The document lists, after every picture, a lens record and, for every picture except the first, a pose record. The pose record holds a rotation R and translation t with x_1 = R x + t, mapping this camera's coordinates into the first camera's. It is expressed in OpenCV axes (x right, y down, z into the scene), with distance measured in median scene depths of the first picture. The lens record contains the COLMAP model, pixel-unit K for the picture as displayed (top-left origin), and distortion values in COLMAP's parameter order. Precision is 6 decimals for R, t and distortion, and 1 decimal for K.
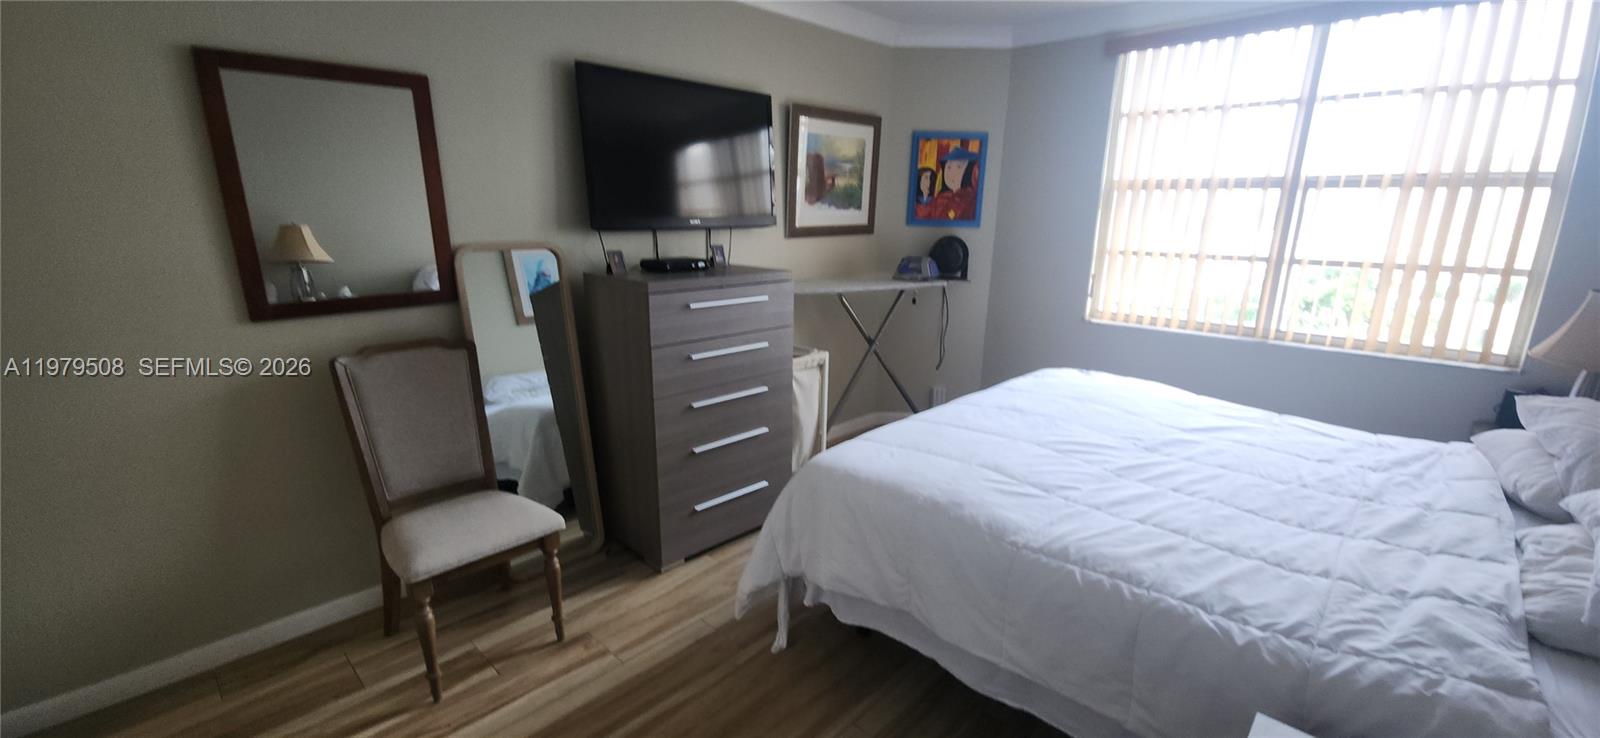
lens RADIAL K [[656.1, 0, 799.6], [0, 656.1, 382.2], [0, 0, 1]] dist [0.021159, -0.013981]
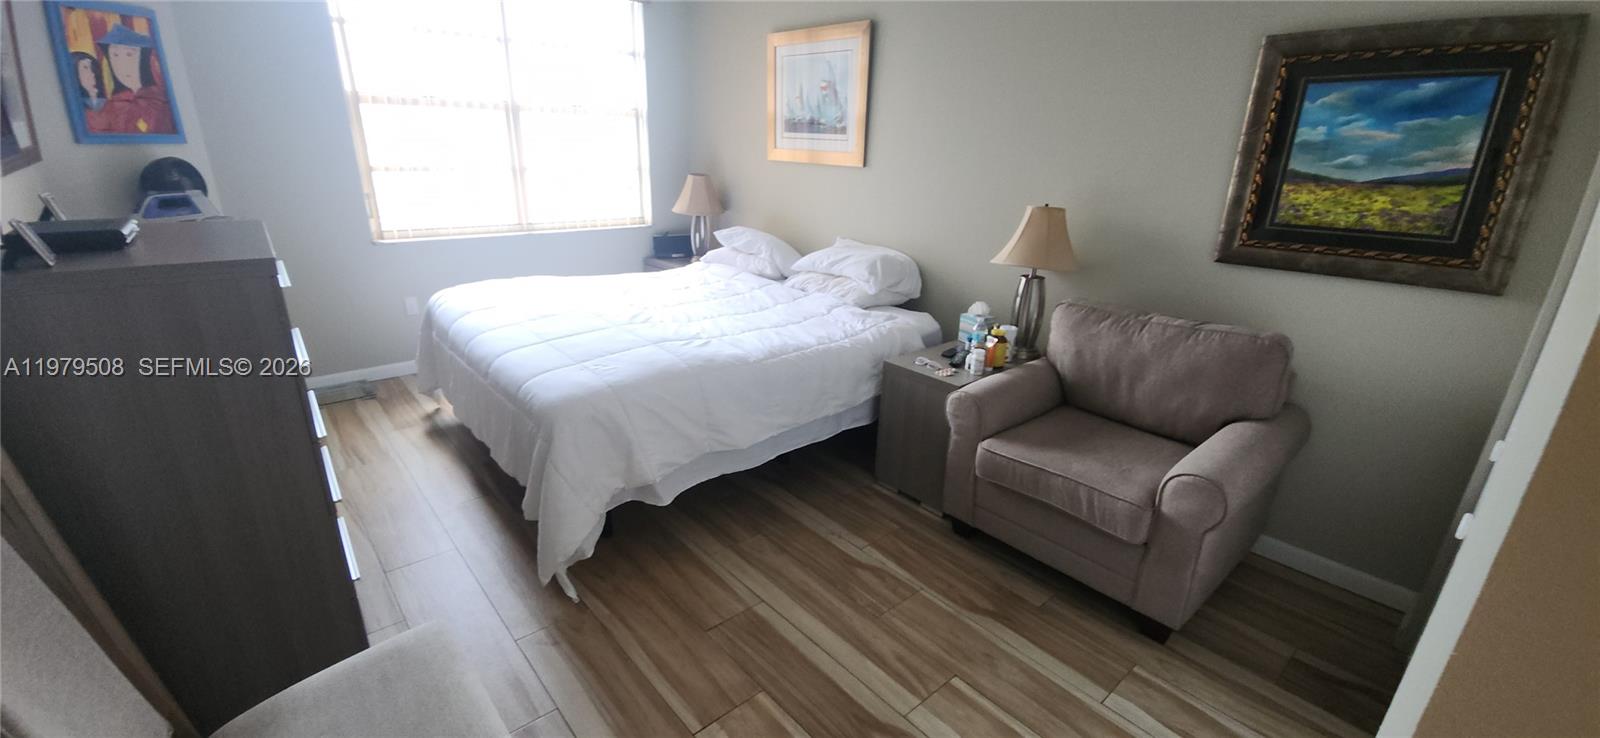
lens RADIAL K [[656.1, 0, 799.6], [0, 656.1, 382.2], [0, 0, 1]] dist [0.021159, -0.013981]
pose [[0.101933, -0.354683, 0.929414, -0.454551], [0.228813, 0.917589, 0.325076, -0.076819], [-0.968119, 0.179526, 0.174689, 0.262182]]
